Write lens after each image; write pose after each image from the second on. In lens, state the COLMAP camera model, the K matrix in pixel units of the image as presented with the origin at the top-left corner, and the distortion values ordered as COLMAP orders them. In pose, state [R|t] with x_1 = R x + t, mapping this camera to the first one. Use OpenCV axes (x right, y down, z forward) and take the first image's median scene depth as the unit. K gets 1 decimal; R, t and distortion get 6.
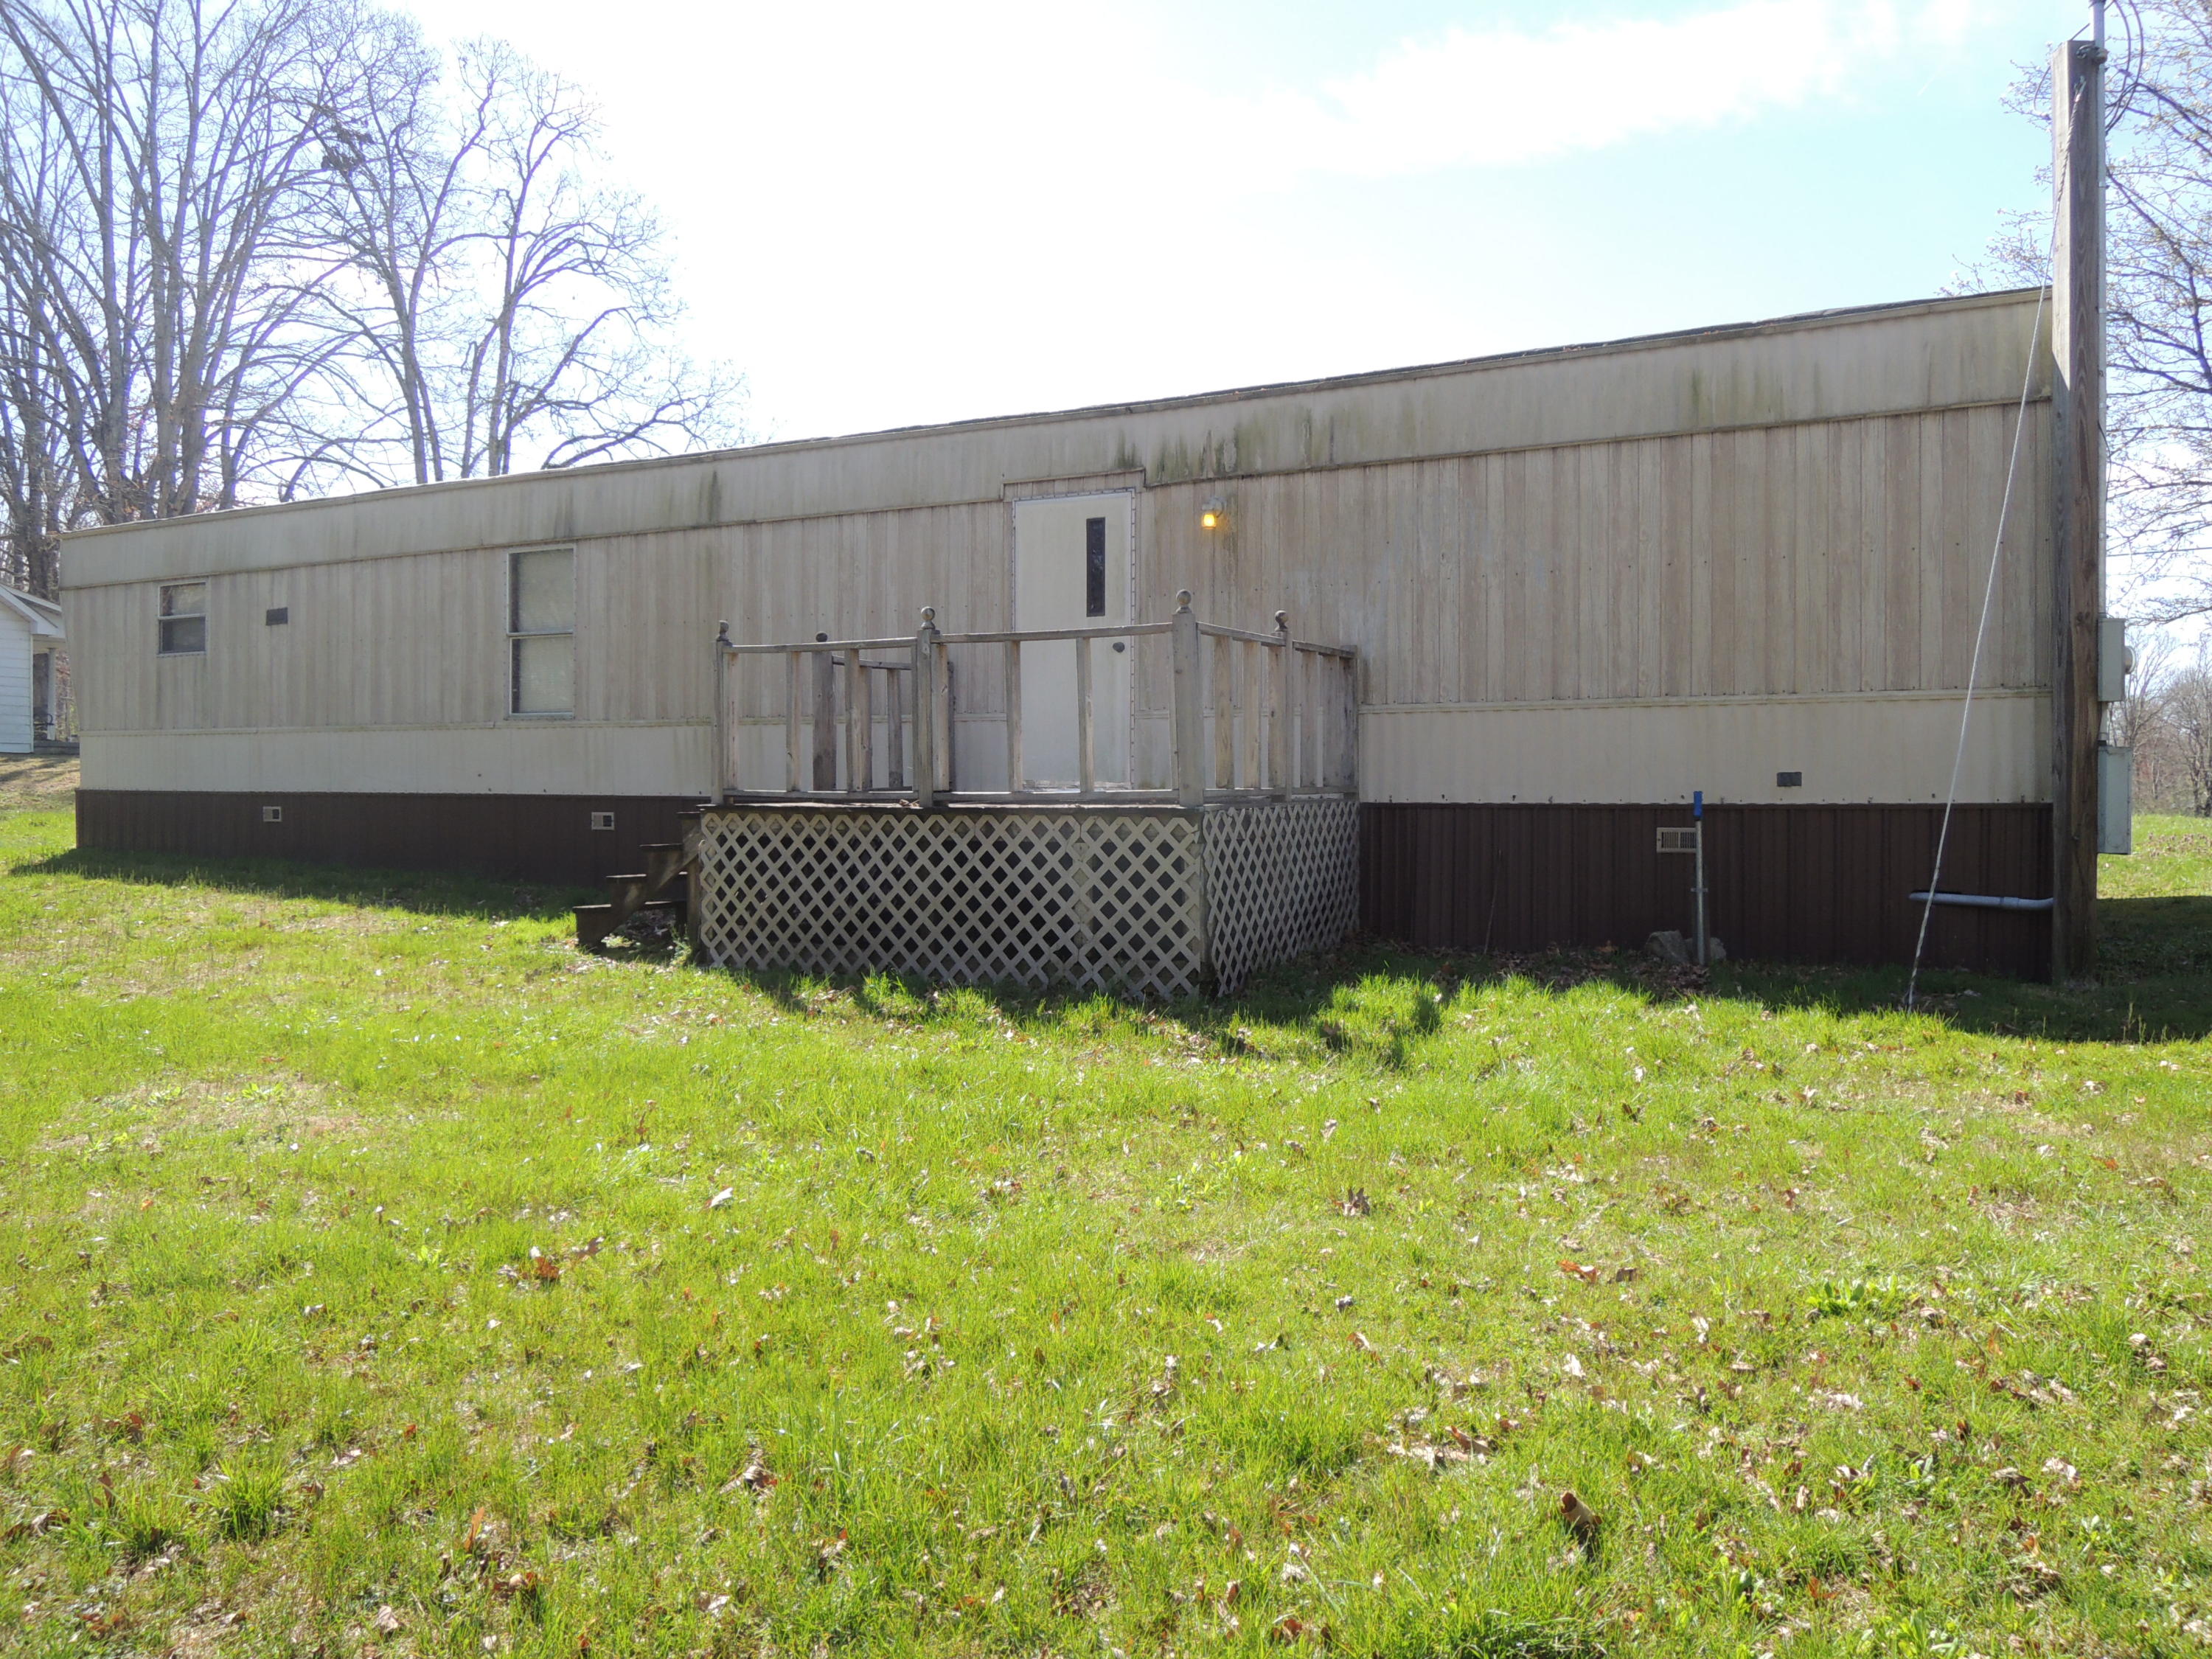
lens RADIAL K [[1435.5, 0, 1106.0], [0, 1435.5, 829.5], [0, 0, 1]] dist [-0.003500, -0.001080]
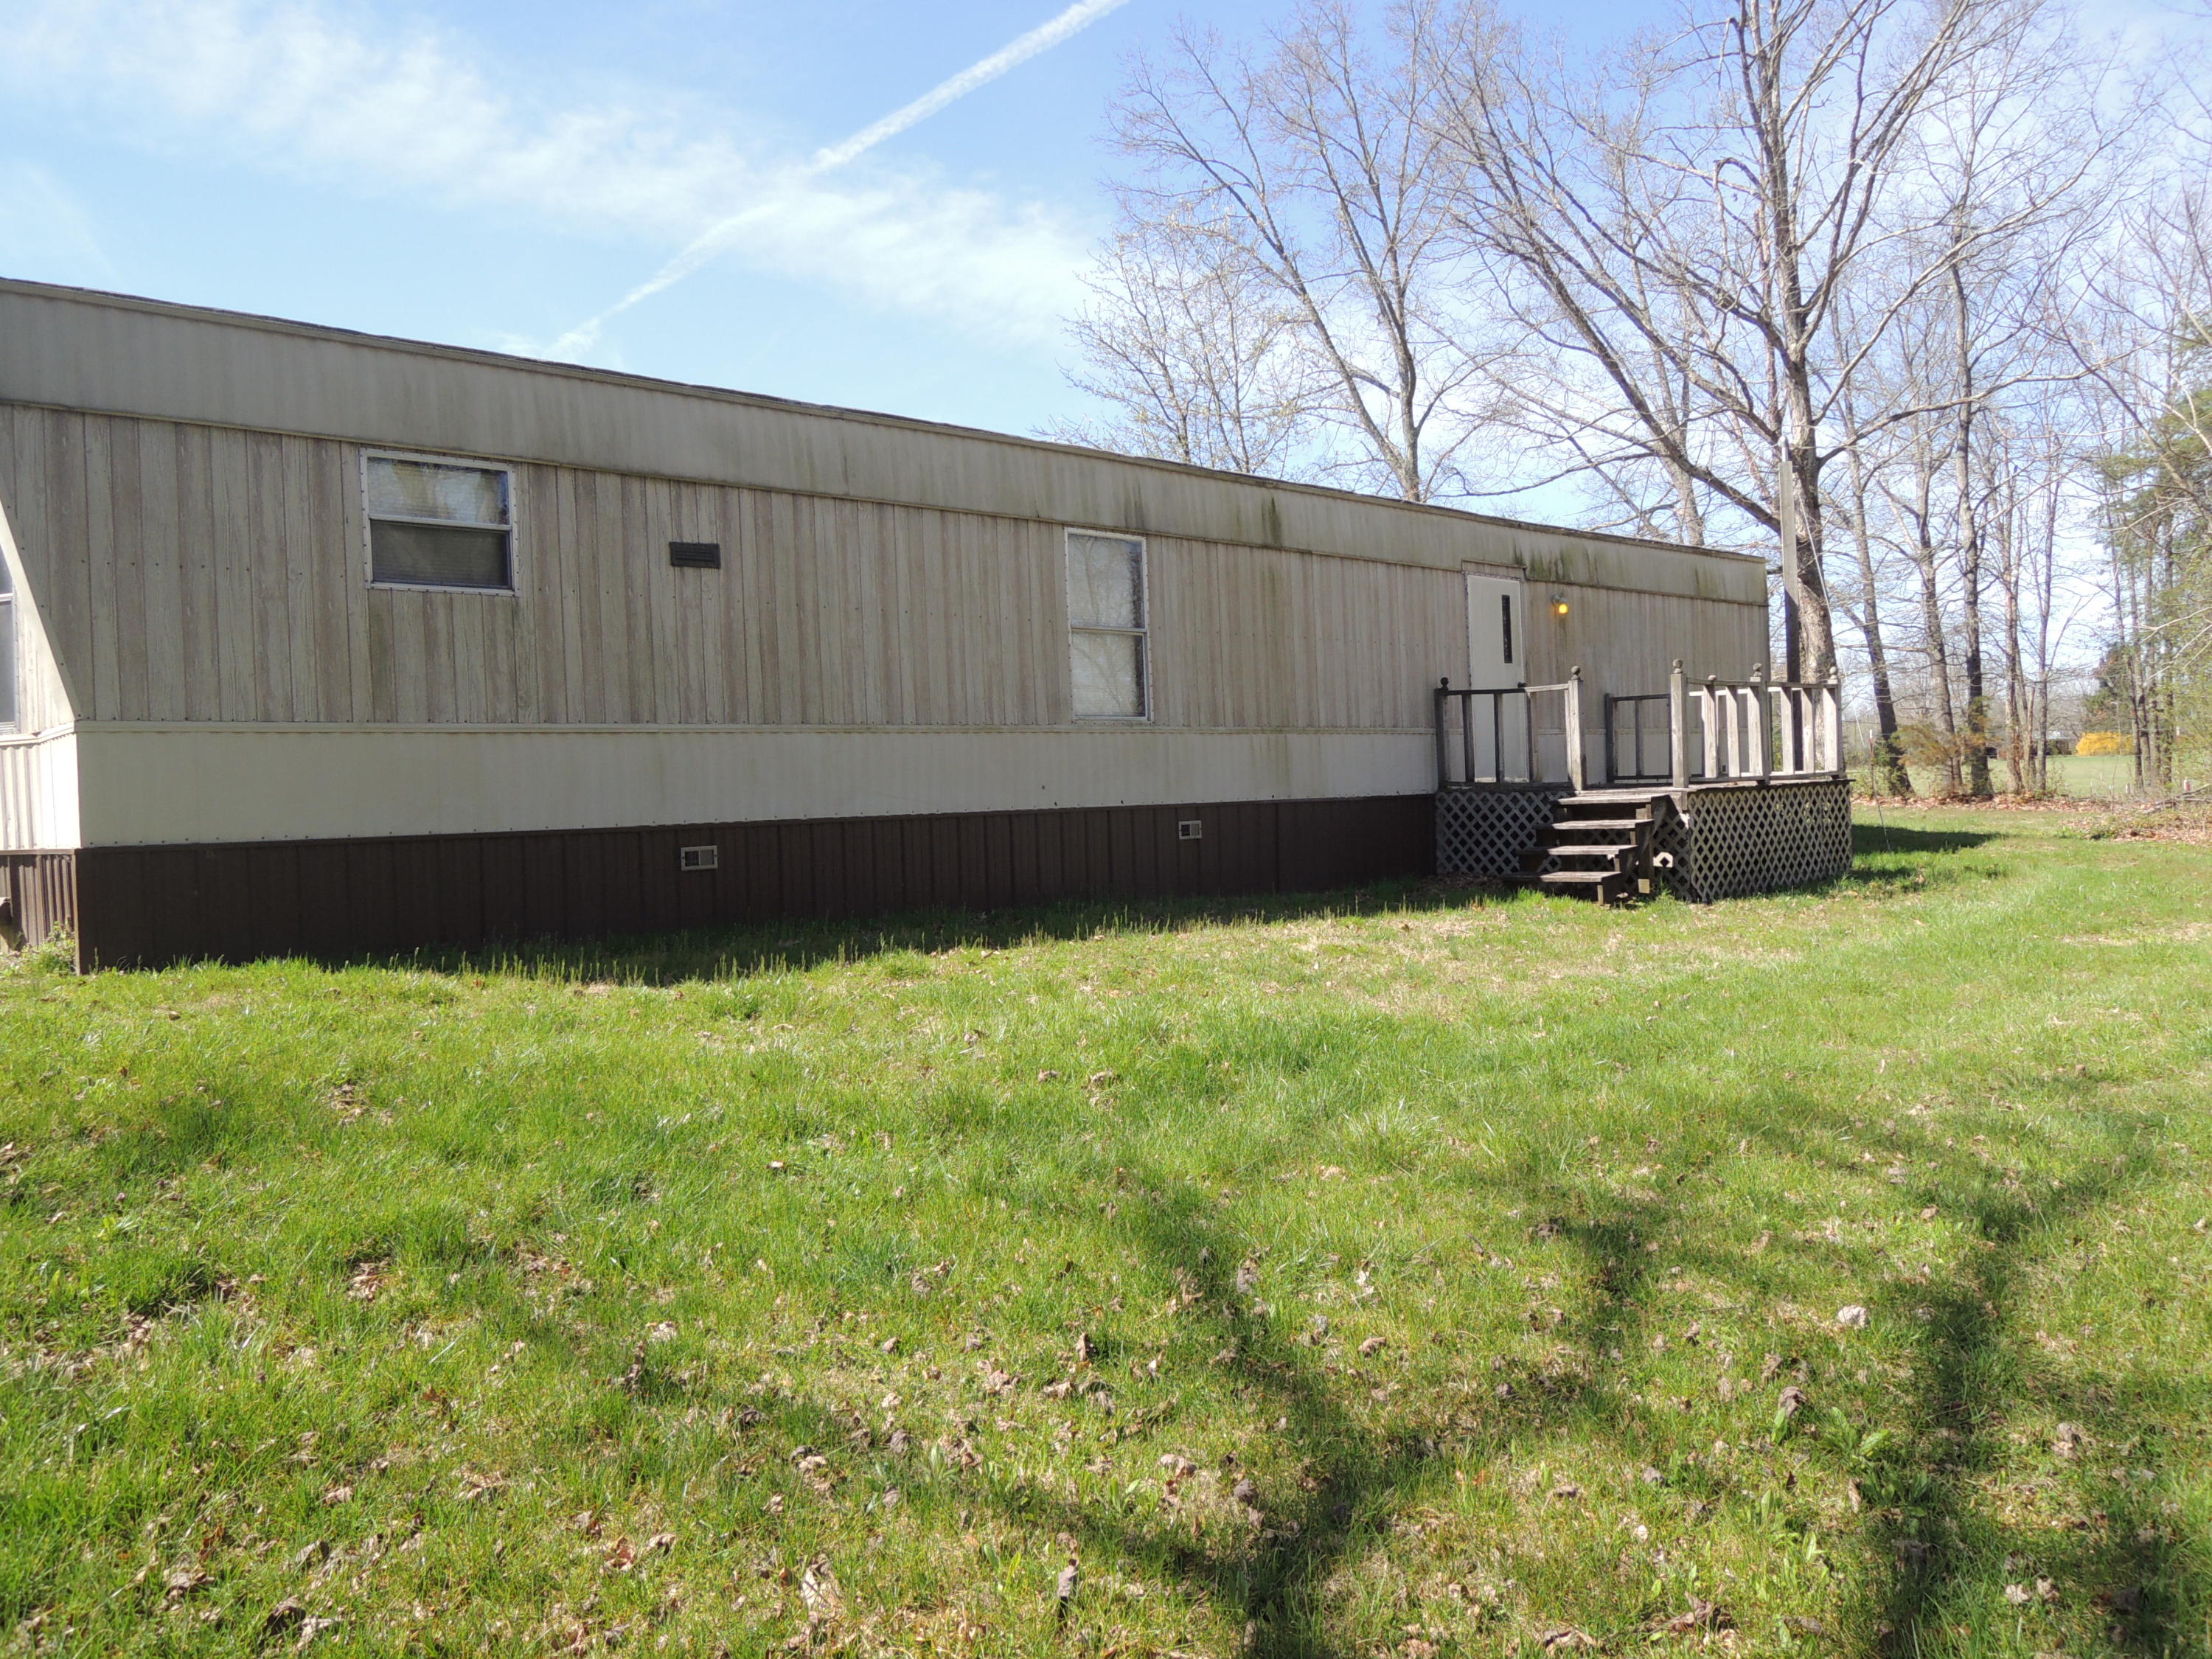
lens RADIAL K [[1577.4, 0, 1108.7], [0, 1577.4, 829.2], [0, 0, 1]] dist [-0.021104, -0.004809]
pose [[0.382560, -0.036997, 0.923190, -1.268237], [0.064414, 0.997835, 0.013296, -0.022433], [-0.921683, 0.054380, 0.384115, 0.600922]]
